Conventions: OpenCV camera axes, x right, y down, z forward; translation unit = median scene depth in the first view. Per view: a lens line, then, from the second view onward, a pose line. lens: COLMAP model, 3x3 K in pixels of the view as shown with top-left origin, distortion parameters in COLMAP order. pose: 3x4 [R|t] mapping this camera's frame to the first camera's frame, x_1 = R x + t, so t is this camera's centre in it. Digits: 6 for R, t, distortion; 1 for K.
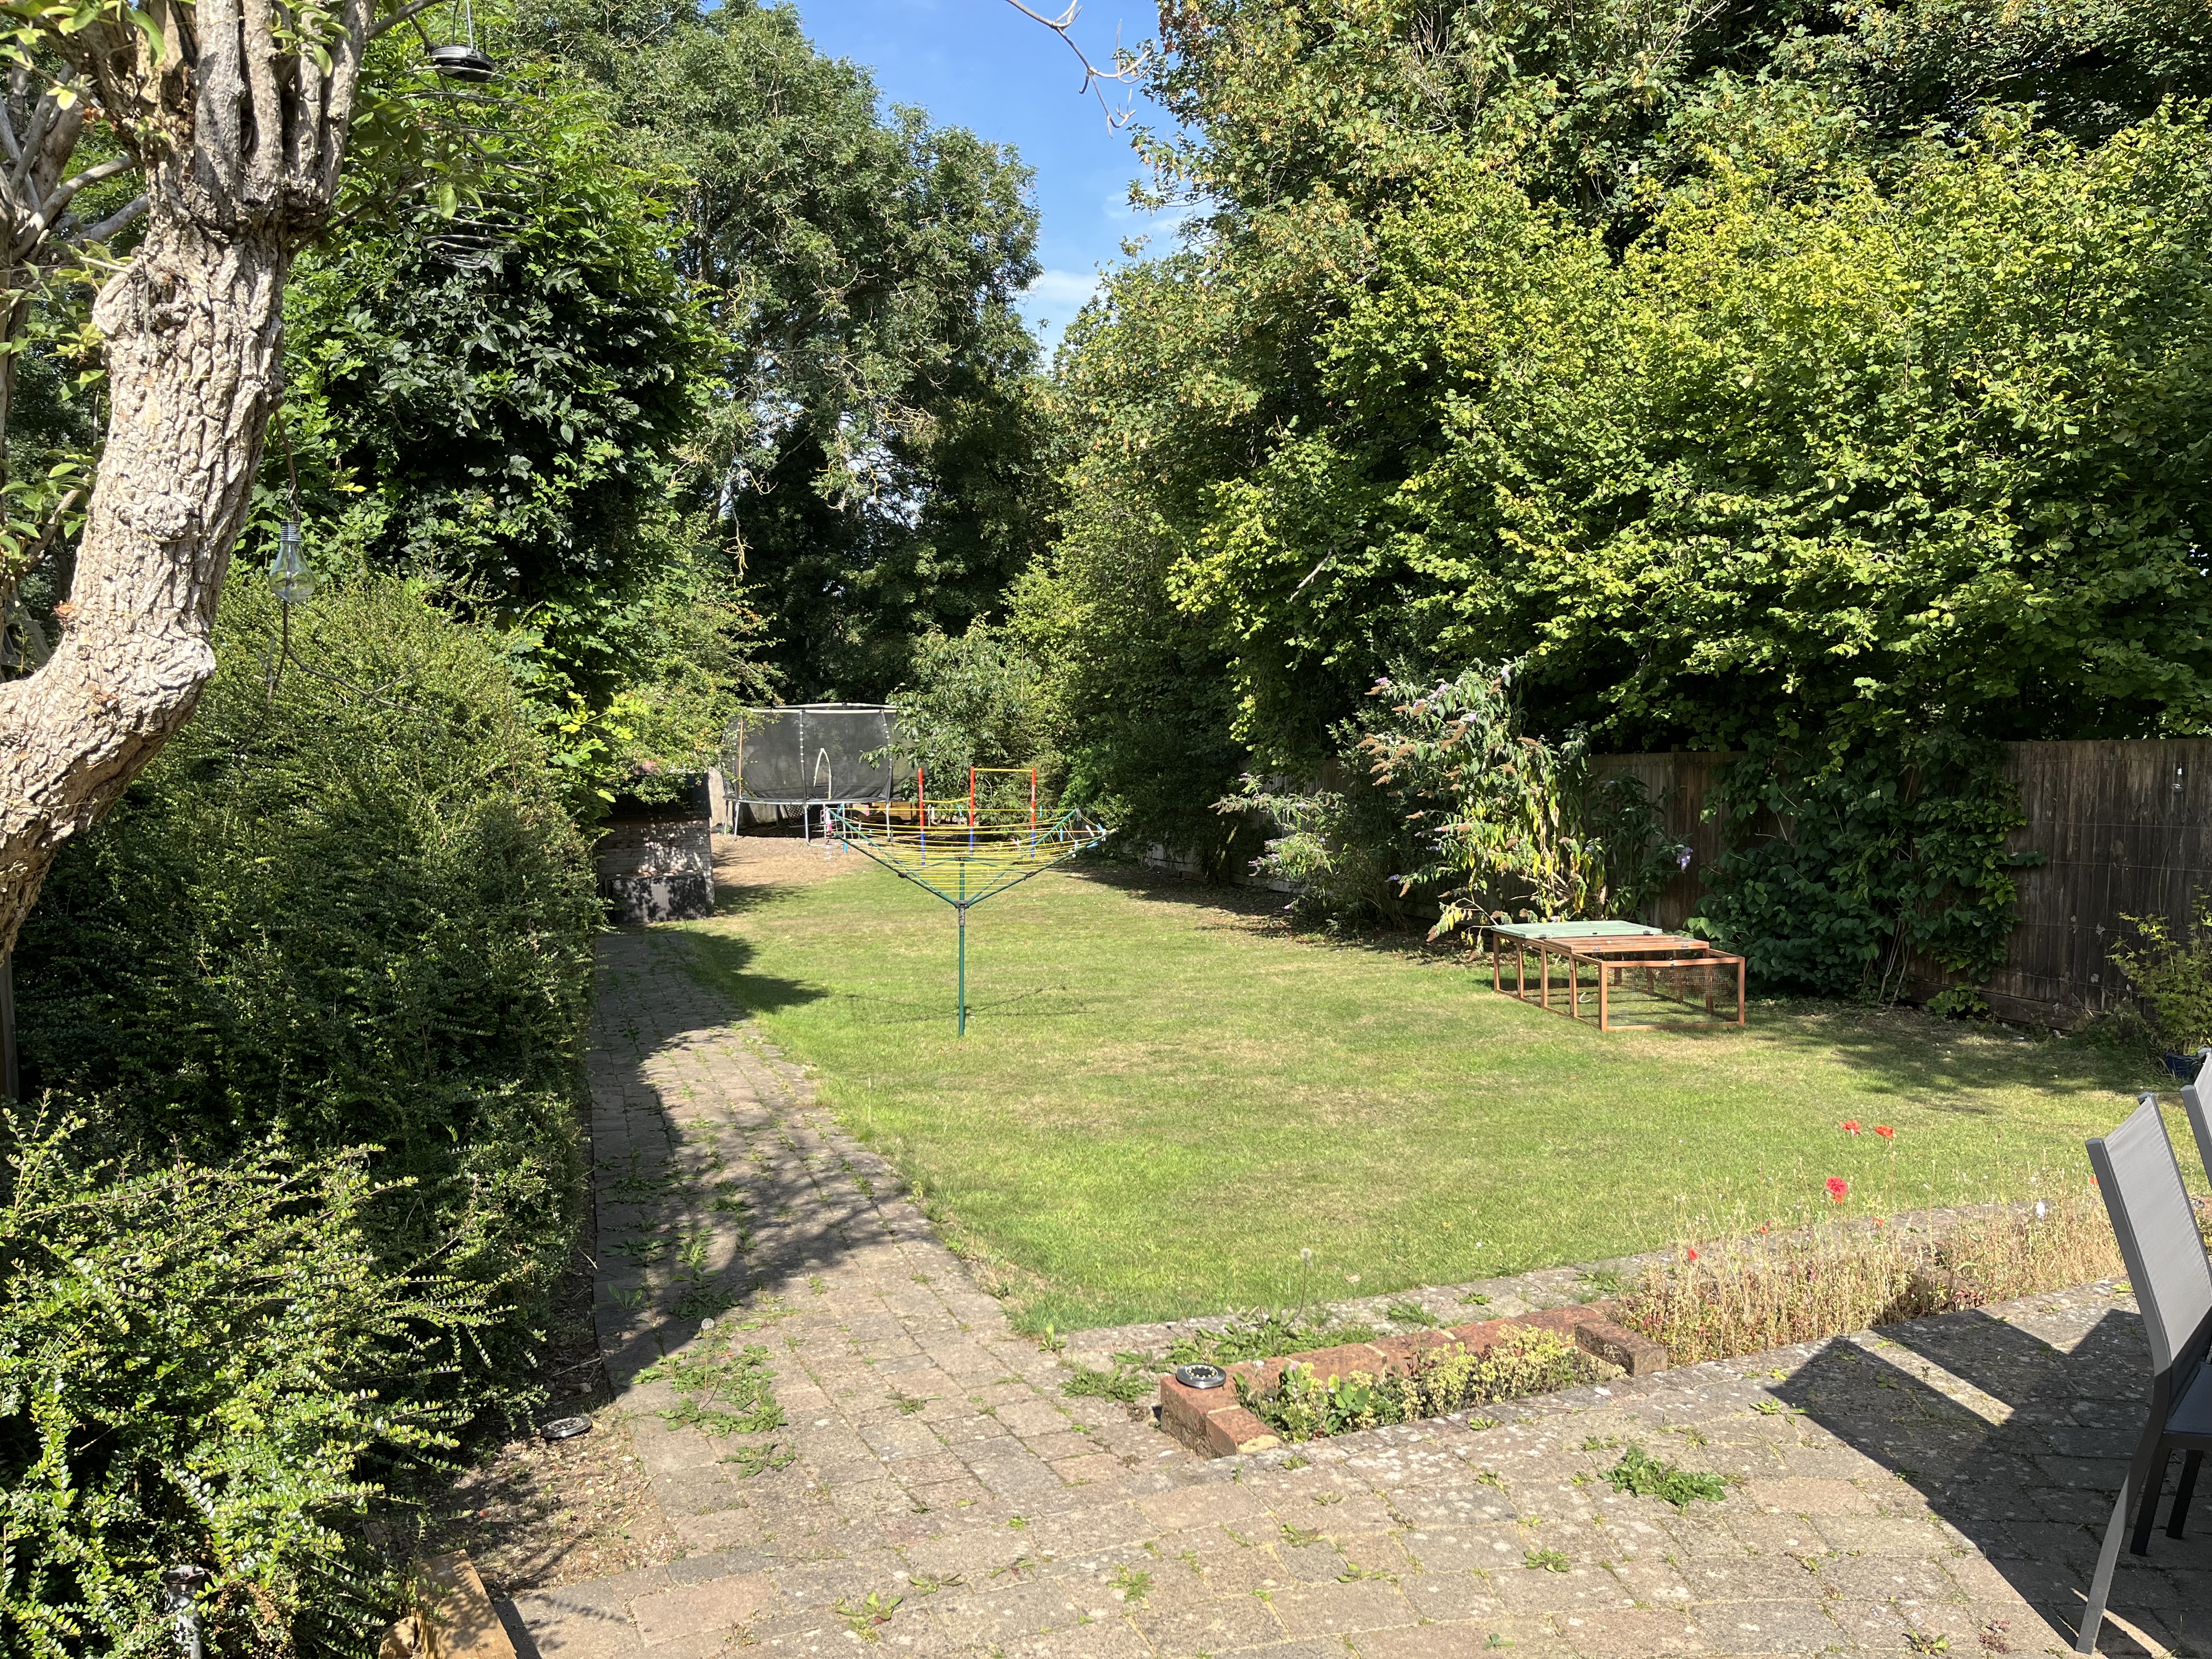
lens RADIAL K [[1643.5, 0, 1103.9], [0, 1643.5, 850.4], [0, 0, 1]] dist [0.008463, -0.008201]
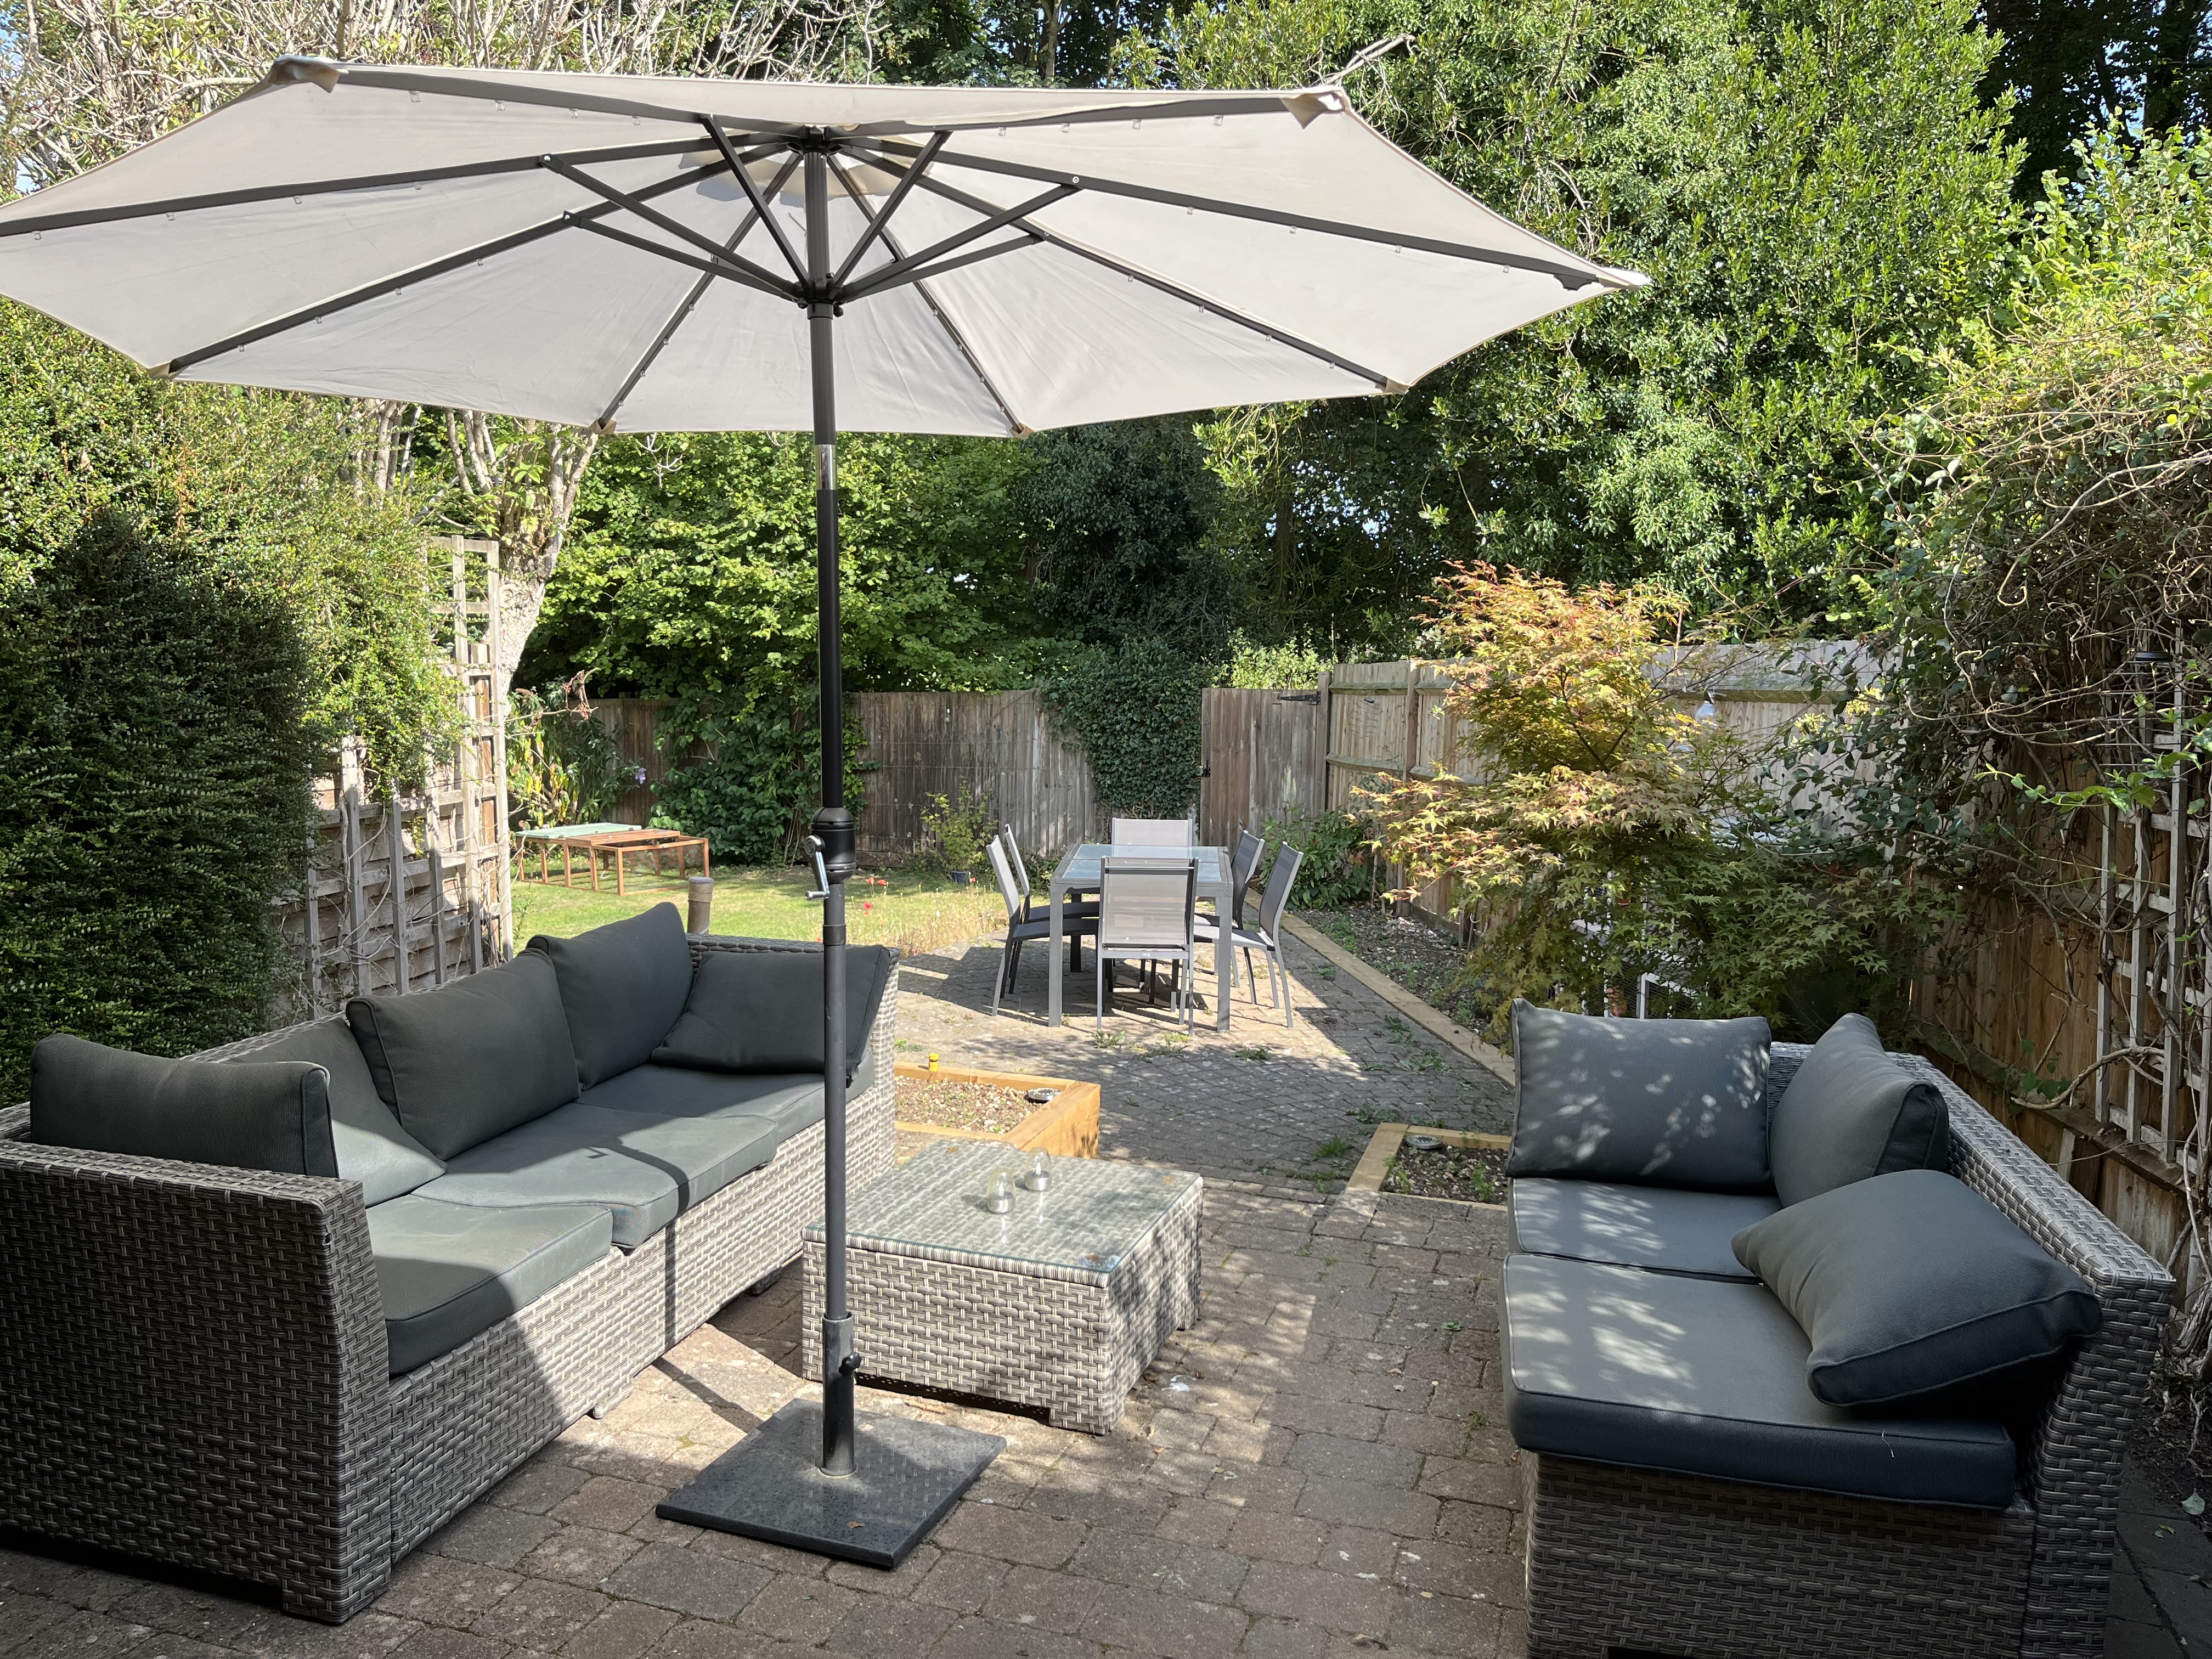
lens RADIAL K [[1643.5, 0, 1103.9], [0, 1643.5, 850.4], [0, 0, 1]] dist [0.008463, -0.008201]
pose [[0.759297, -0.066280, 0.647361, -0.298910], [0.041923, 0.997715, 0.052978, 0.012055], [-0.649393, -0.013087, 0.760340, -0.360989]]
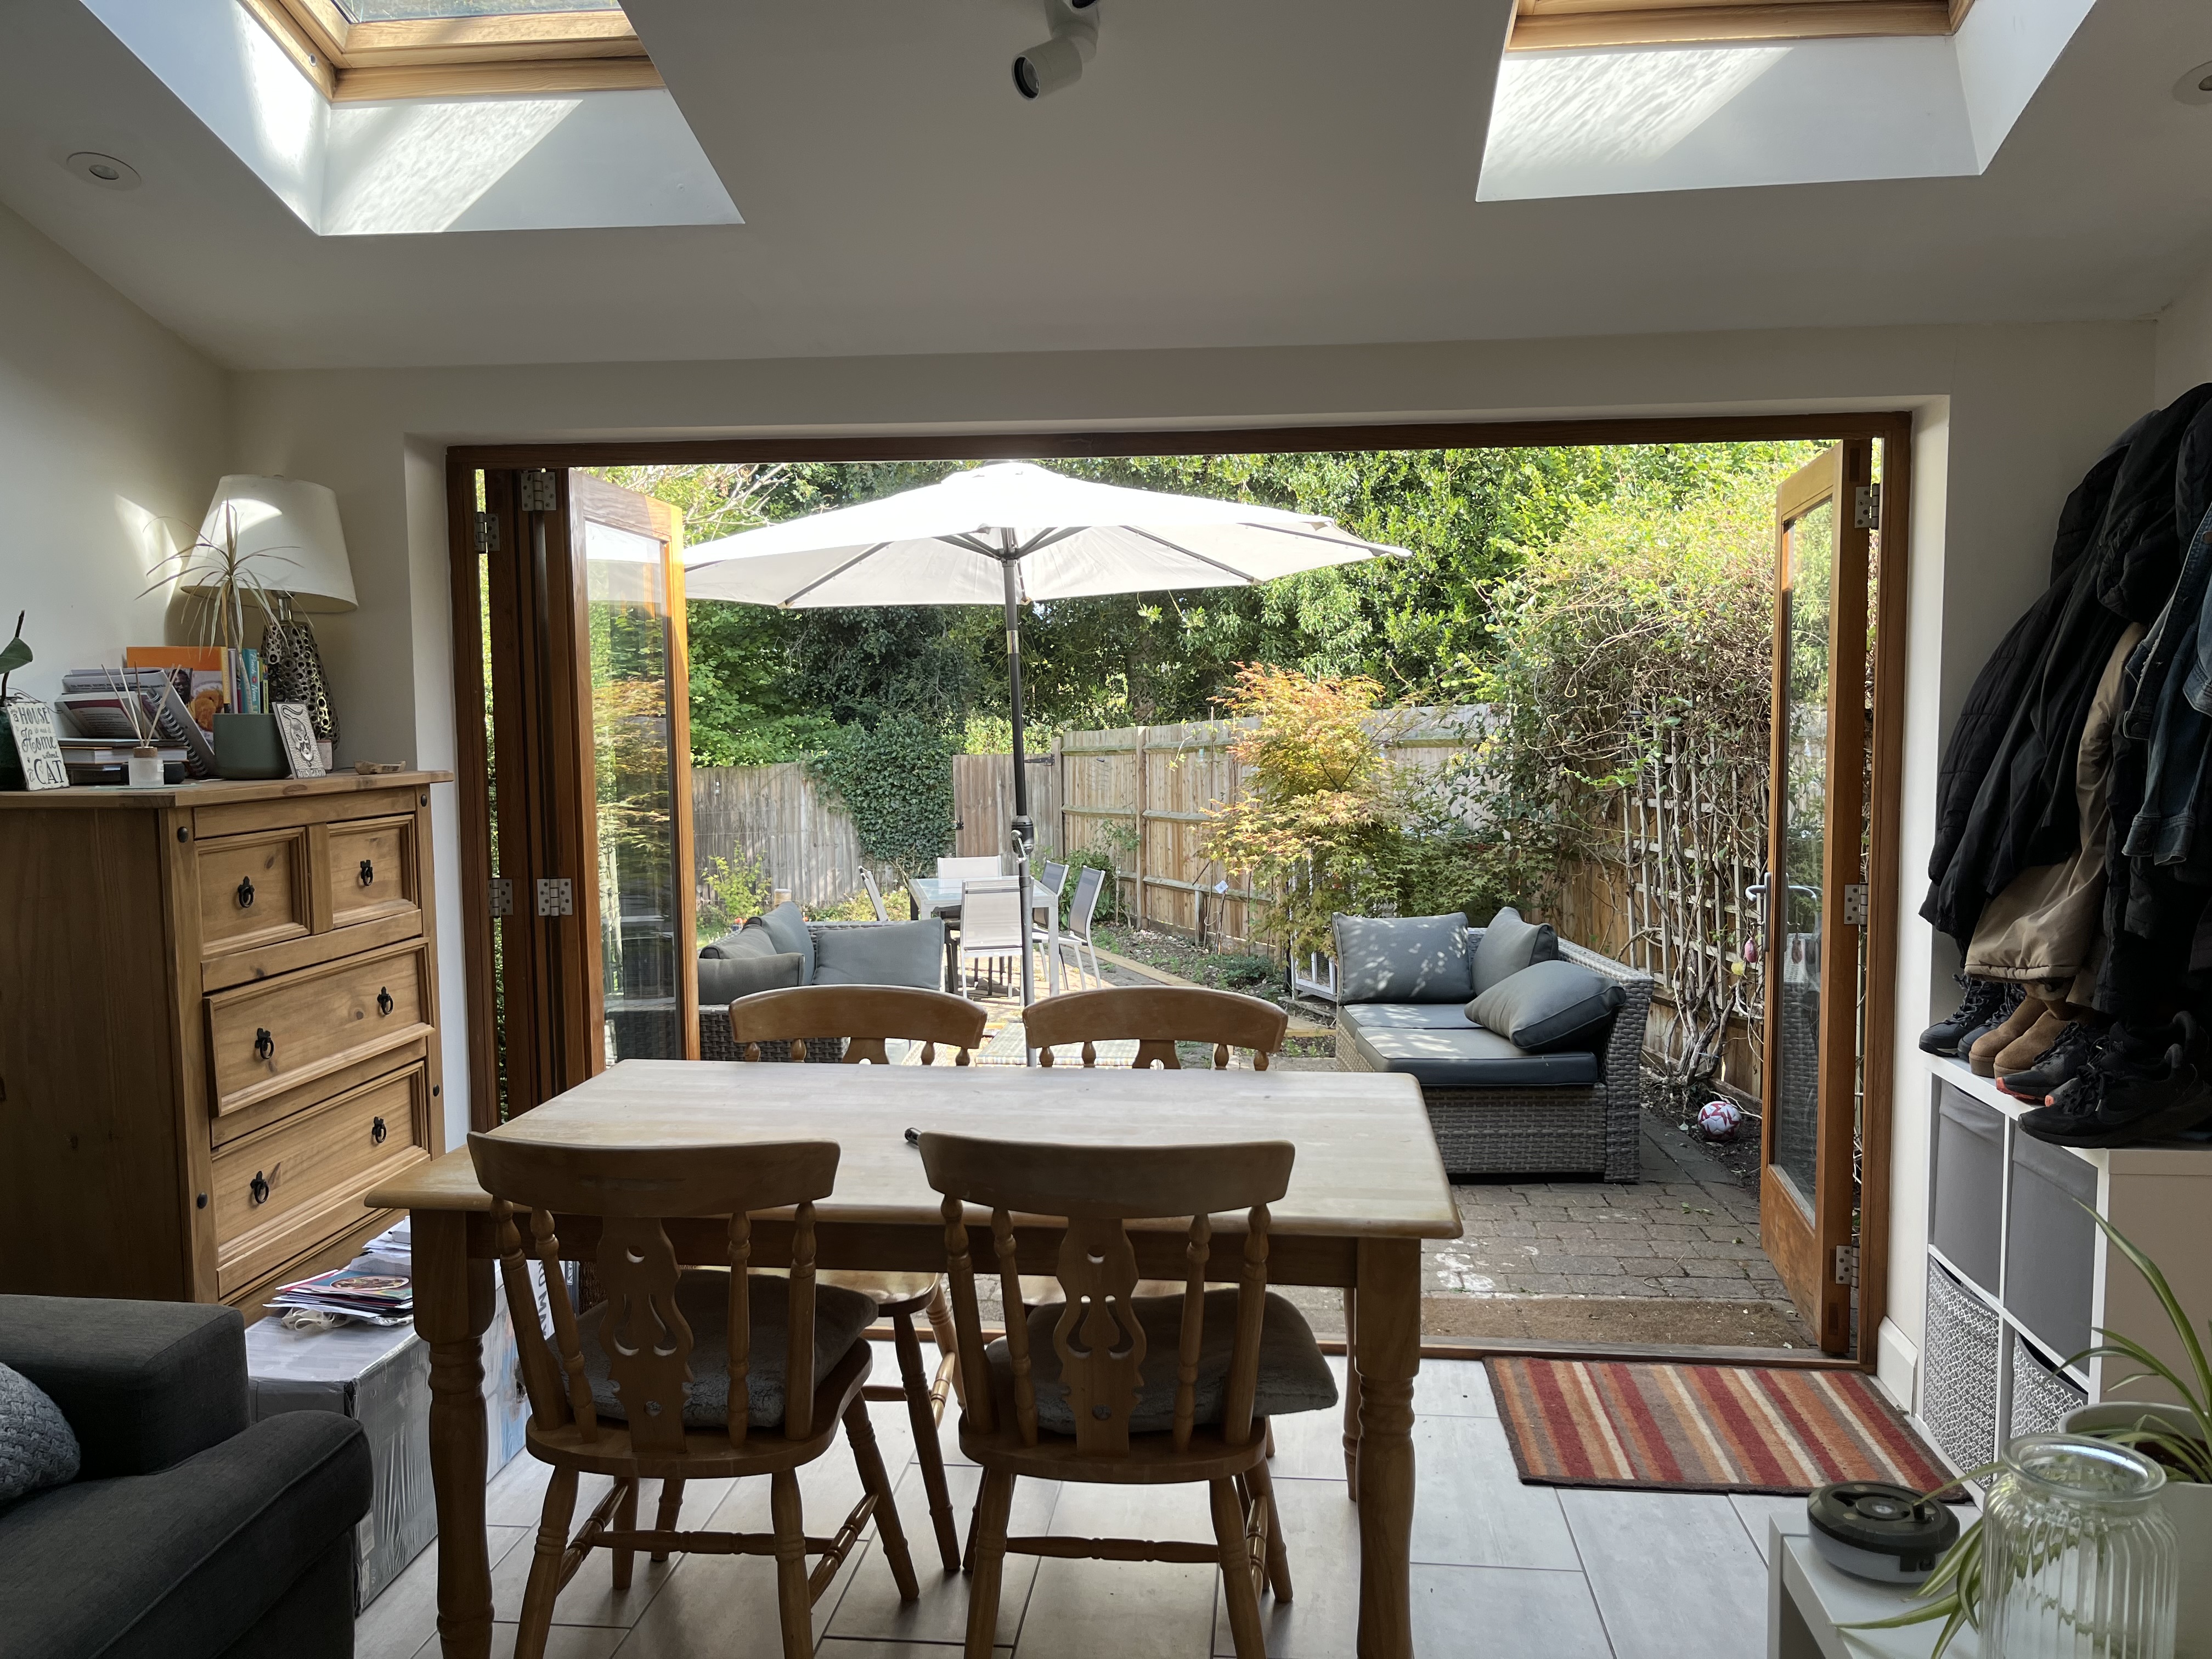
lens RADIAL K [[1684.1, 0, 1107.9], [0, 1684.1, 879.3], [0, 0, 1]] dist [0.045102, -0.001567]
pose [[0.585625, -0.085688, 0.806041, -0.590930], [0.087625, 0.995262, 0.042141, 0.018192], [-0.805832, 0.045951, 0.590358, -0.469707]]
